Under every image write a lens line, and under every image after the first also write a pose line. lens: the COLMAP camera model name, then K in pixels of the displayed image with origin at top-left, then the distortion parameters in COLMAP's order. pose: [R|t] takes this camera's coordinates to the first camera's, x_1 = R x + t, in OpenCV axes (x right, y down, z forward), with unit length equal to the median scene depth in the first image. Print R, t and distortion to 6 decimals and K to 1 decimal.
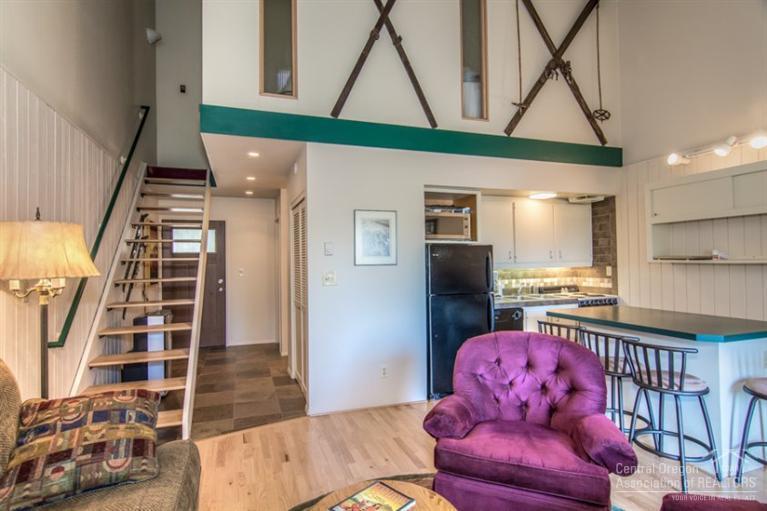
lens RADIAL K [[404.9, 0, 383.5], [0, 404.9, 255.5], [0, 0, 1]] dist [0.003352, -0.000516]
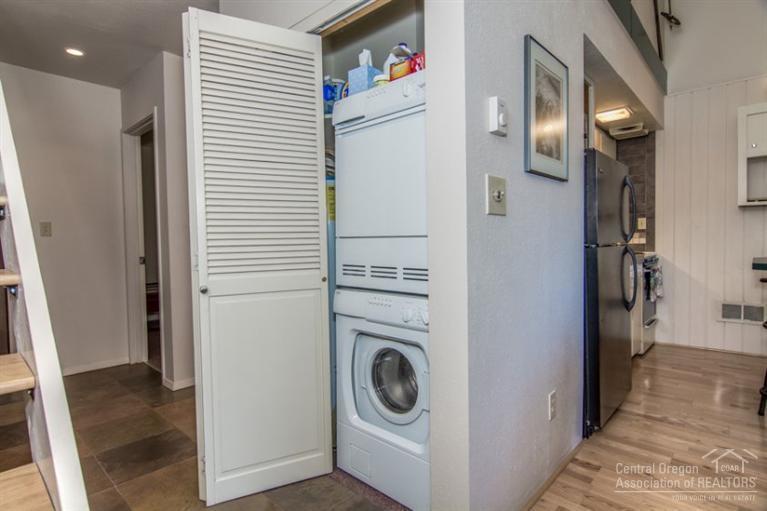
lens RADIAL K [[404.9, 0, 383.5], [0, 404.9, 255.5], [0, 0, 1]] dist [0.003352, -0.000516]
pose [[0.884893, -0.017829, 0.465453, -0.325763], [-0.001370, 0.999163, 0.040878, 0.077541], [-0.465792, -0.036810, 0.884128, 0.565023]]
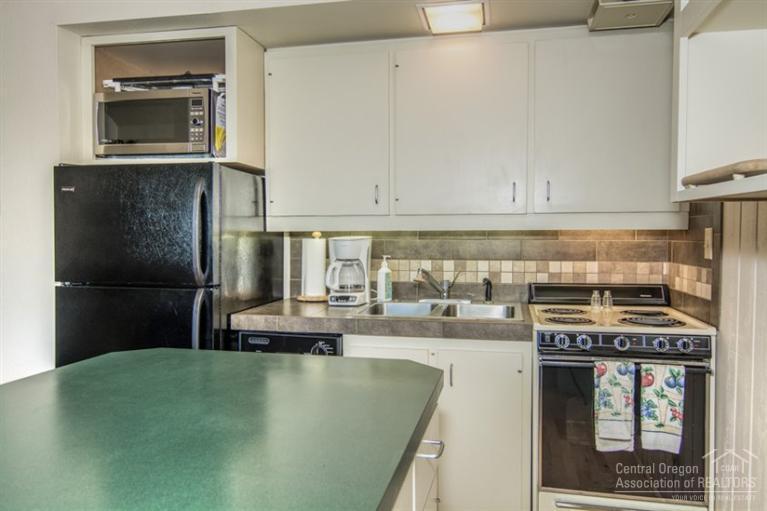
lens RADIAL K [[577.9, 0, 383.5], [0, 577.9, 255.5], [0, 0, 1]] dist [0.002753, 0.002181]
pose [[0.849451, 0.033965, -0.526573, 0.636065], [-0.005915, 0.998476, 0.054863, 0.028145], [0.527634, -0.043489, 0.848358, 0.571011]]
